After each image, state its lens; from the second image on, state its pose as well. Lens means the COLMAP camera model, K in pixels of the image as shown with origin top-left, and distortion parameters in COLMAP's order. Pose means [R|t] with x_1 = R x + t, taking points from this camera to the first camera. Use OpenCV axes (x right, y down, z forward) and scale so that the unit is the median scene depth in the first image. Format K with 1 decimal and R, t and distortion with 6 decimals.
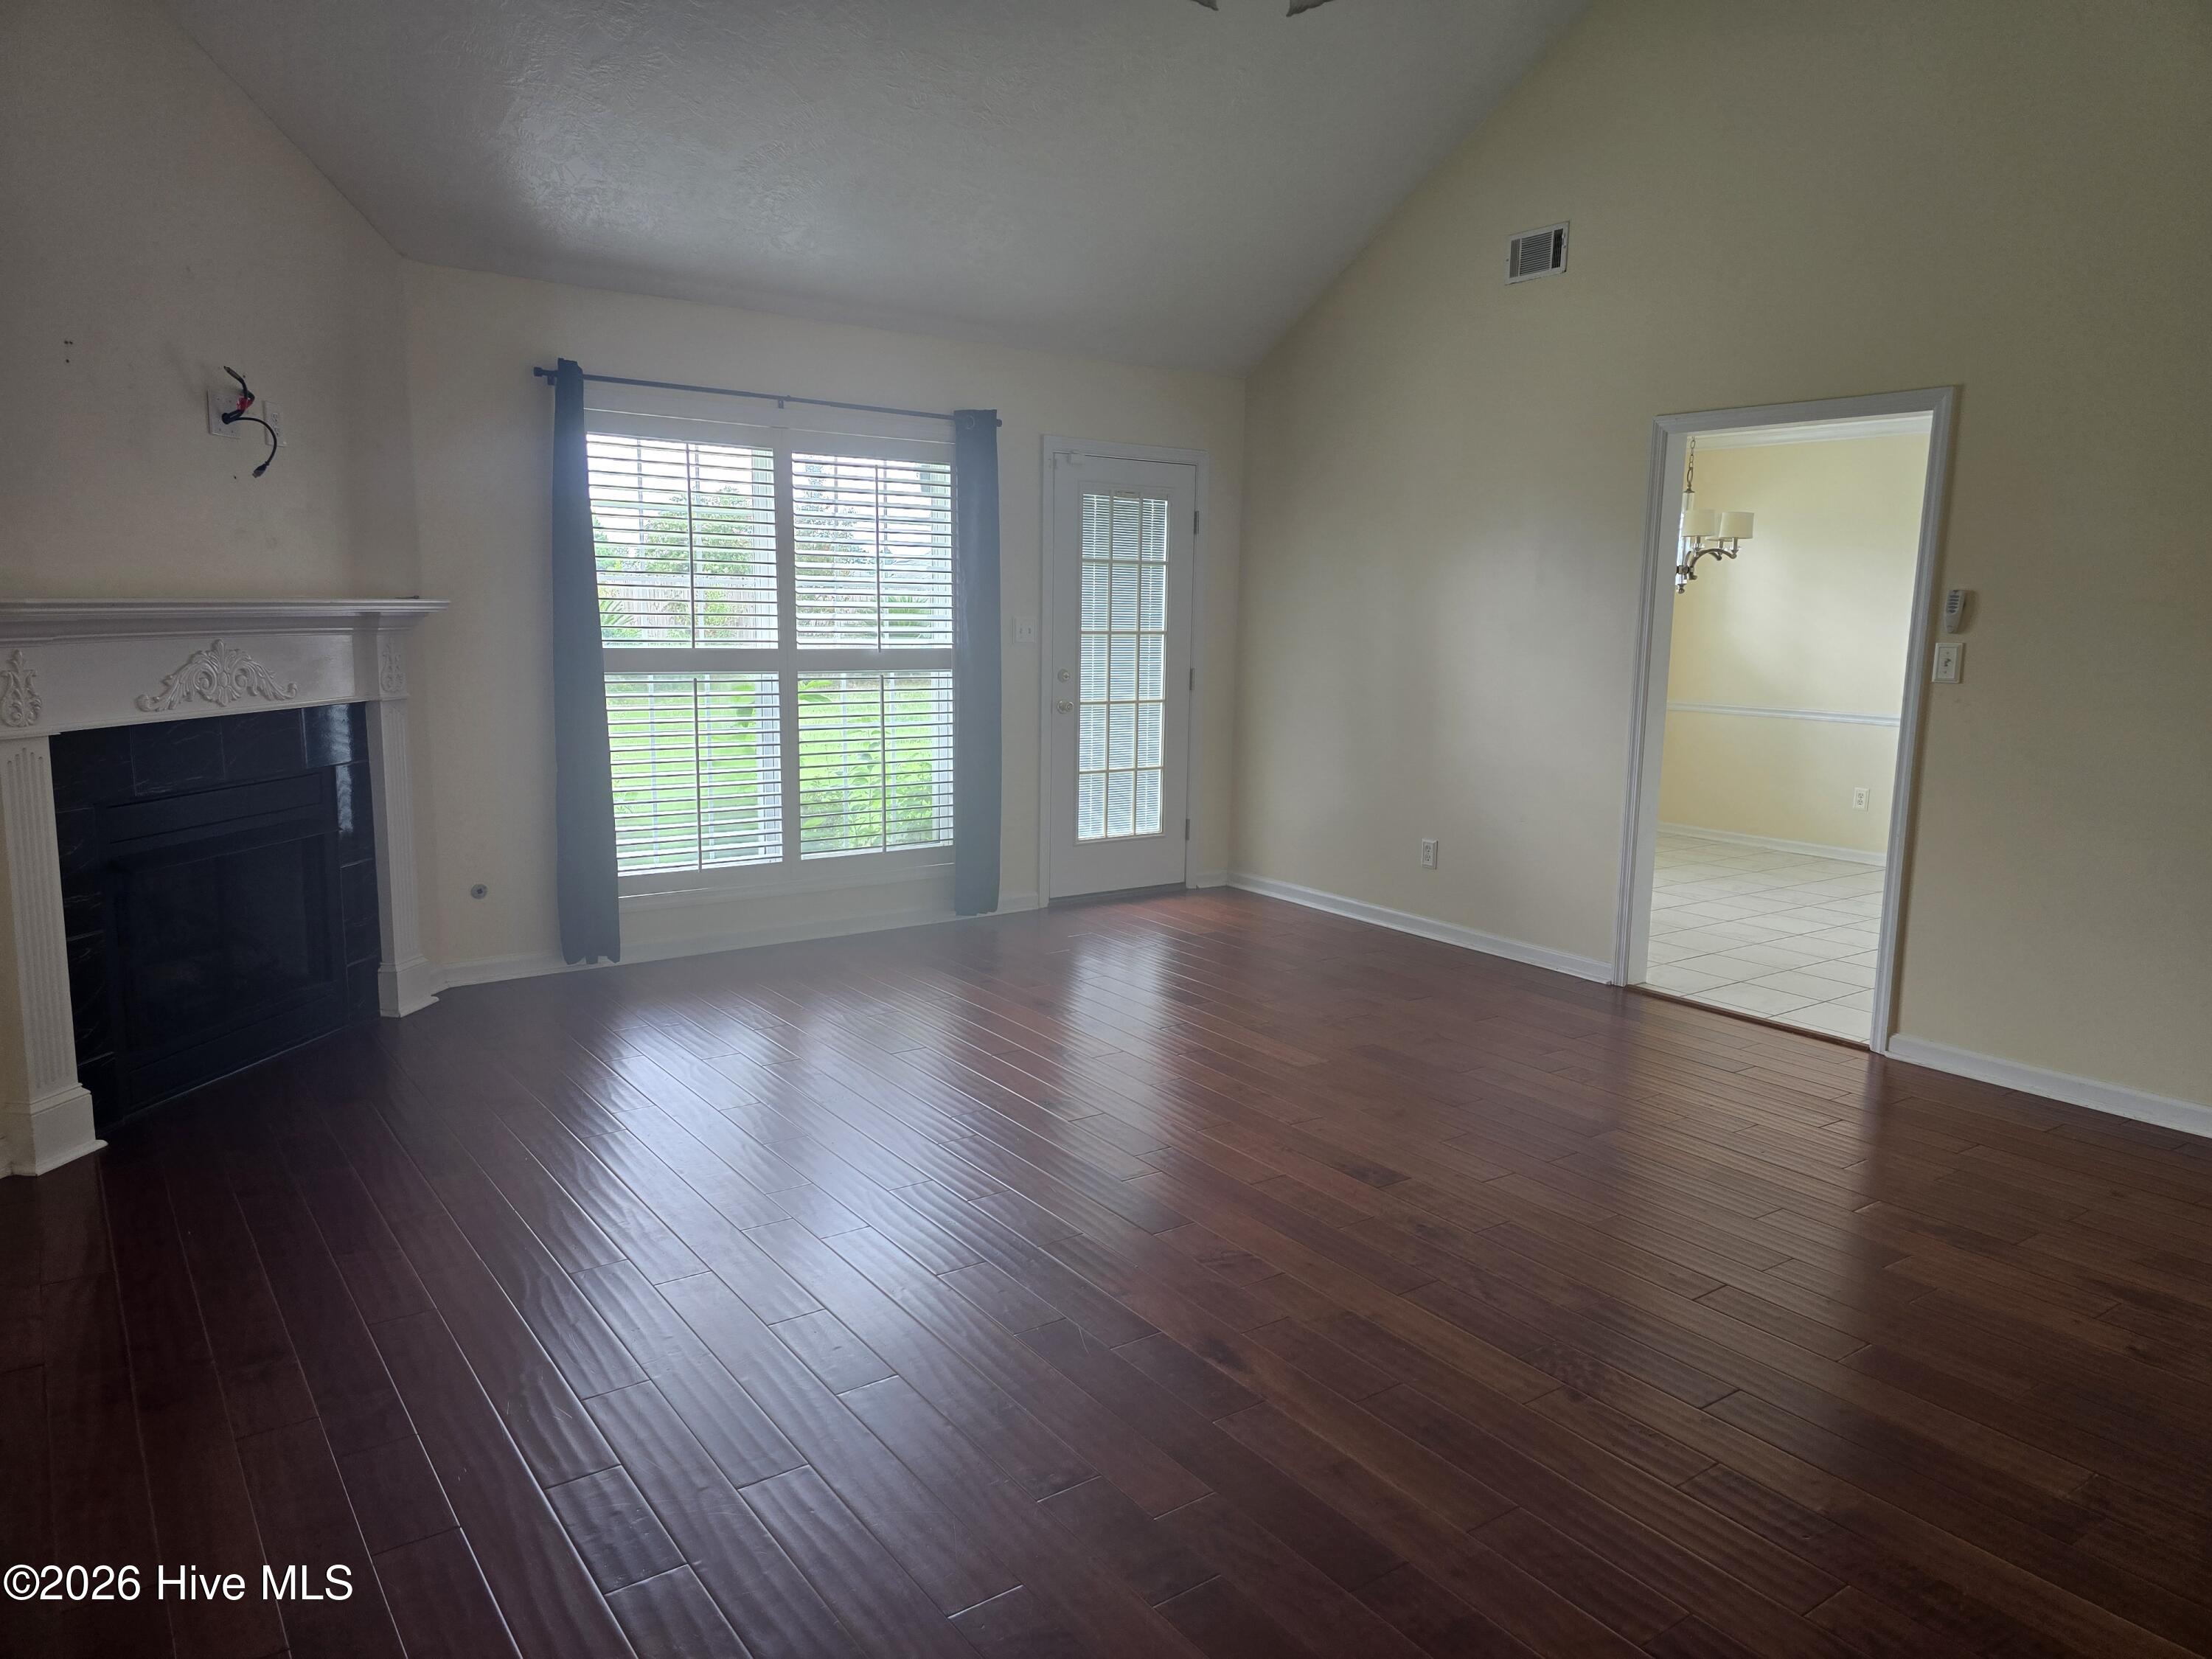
lens RADIAL K [[1471.4, 0, 1106.0], [0, 1471.4, 829.5], [0, 0, 1]] dist [0.053481, -0.000064]
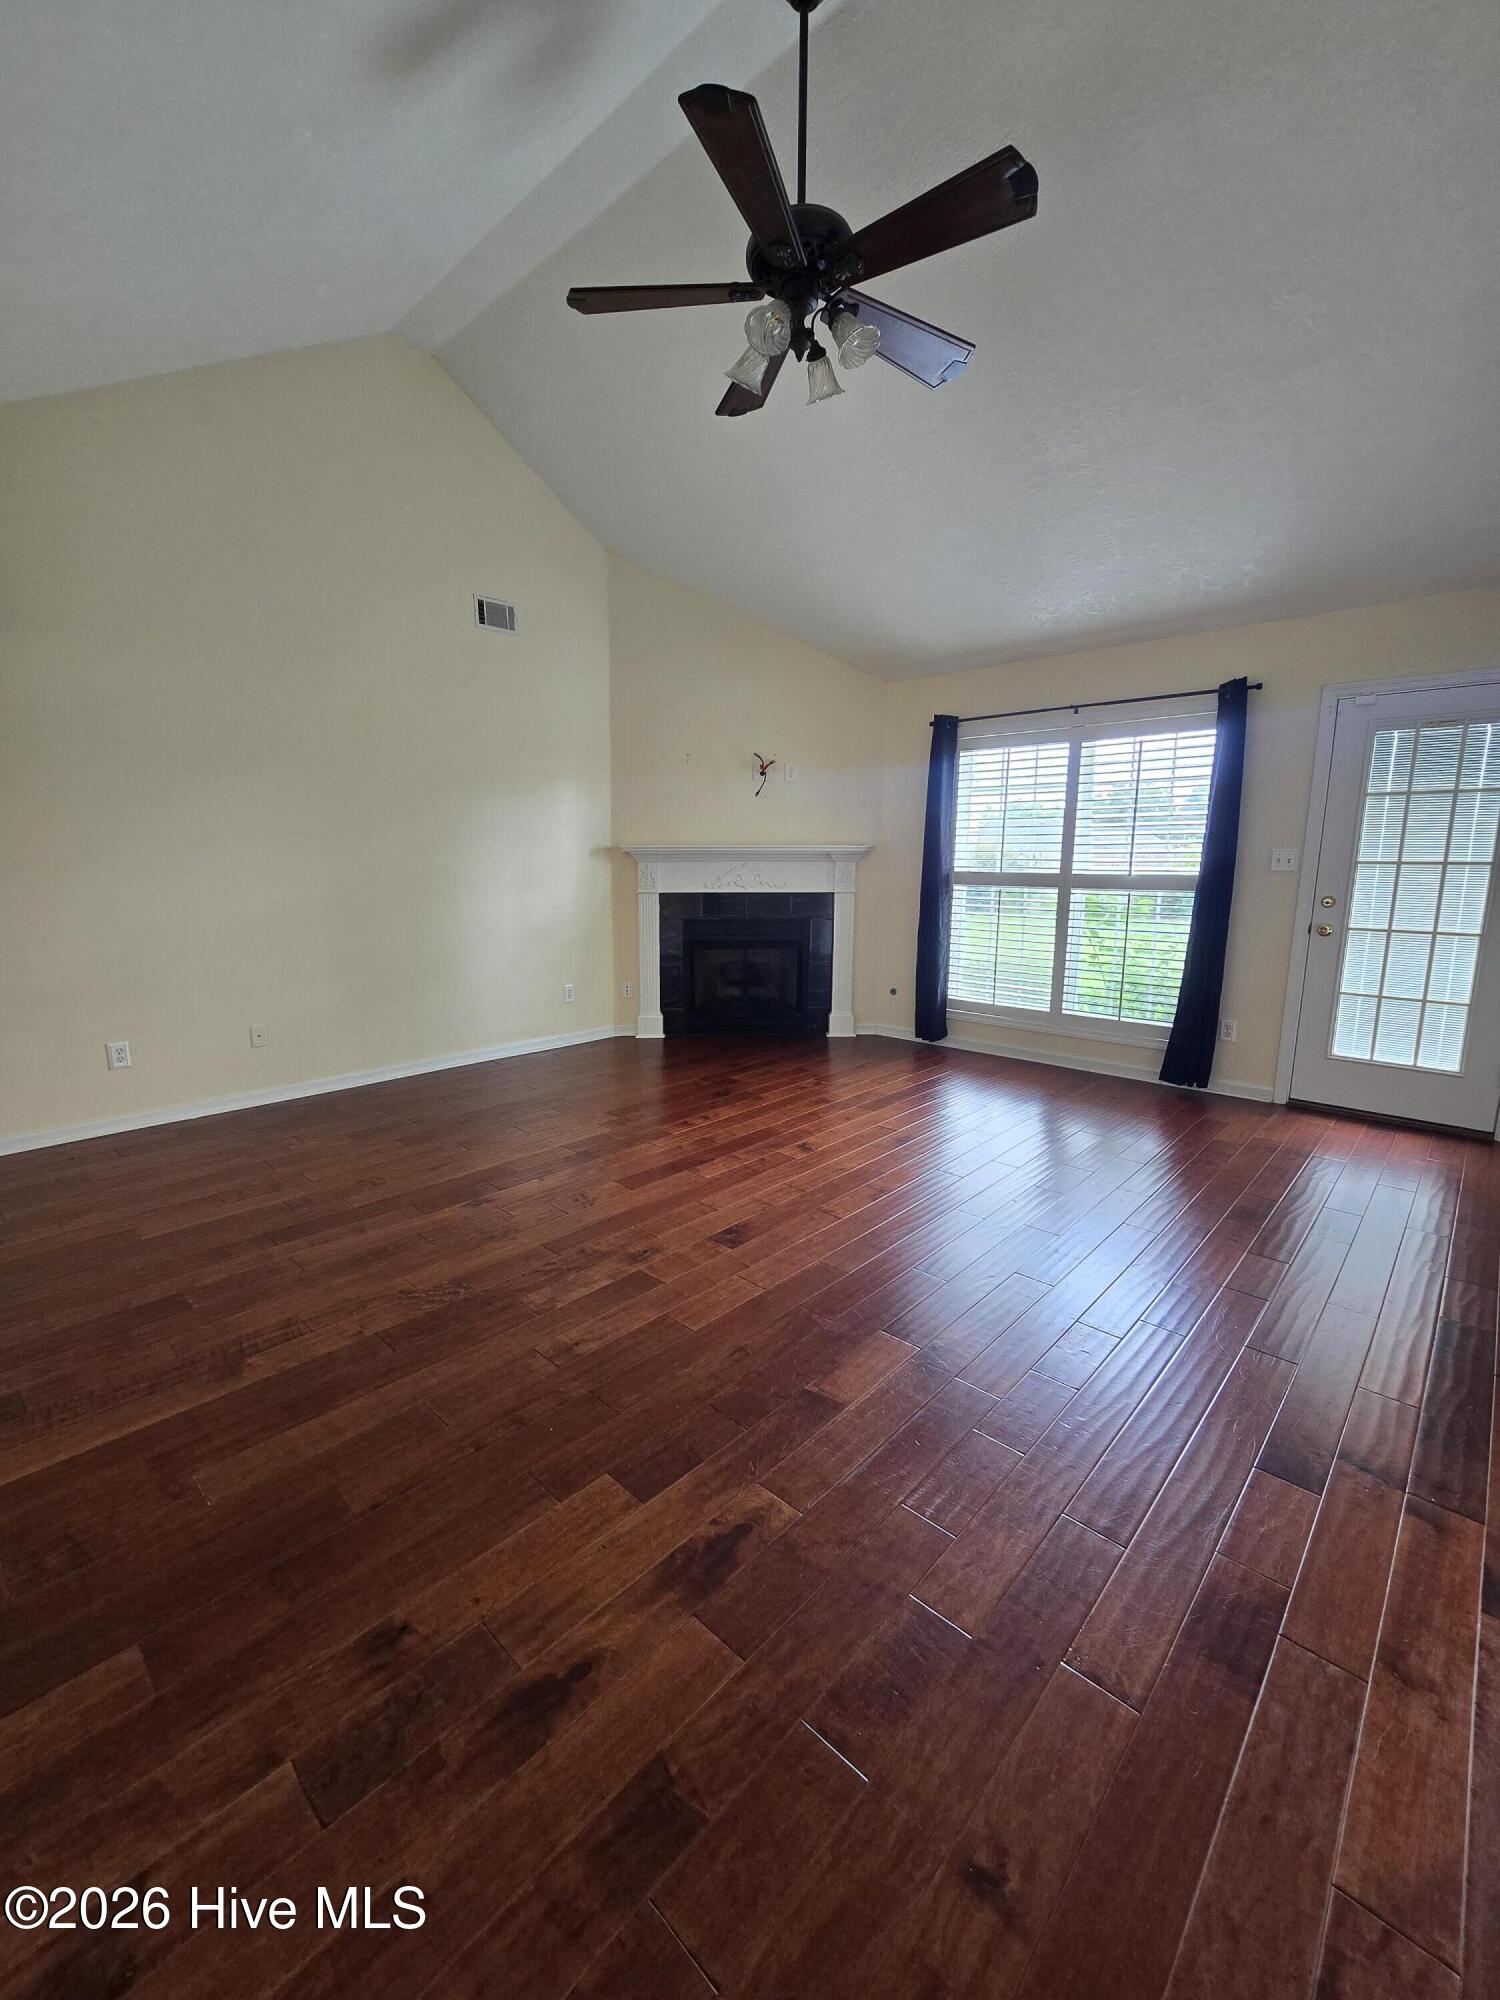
lens RADIAL K [[823.0, 0, 750.0], [0, 823.0, 1000.0], [0, 0, 1]] dist [0.002828, -0.000165]
pose [[0.190540, 0.150389, -0.970092, 0.533565], [-0.150221, 0.981024, 0.122578, -0.046612], [0.970118, 0.122372, 0.209516, 0.495075]]
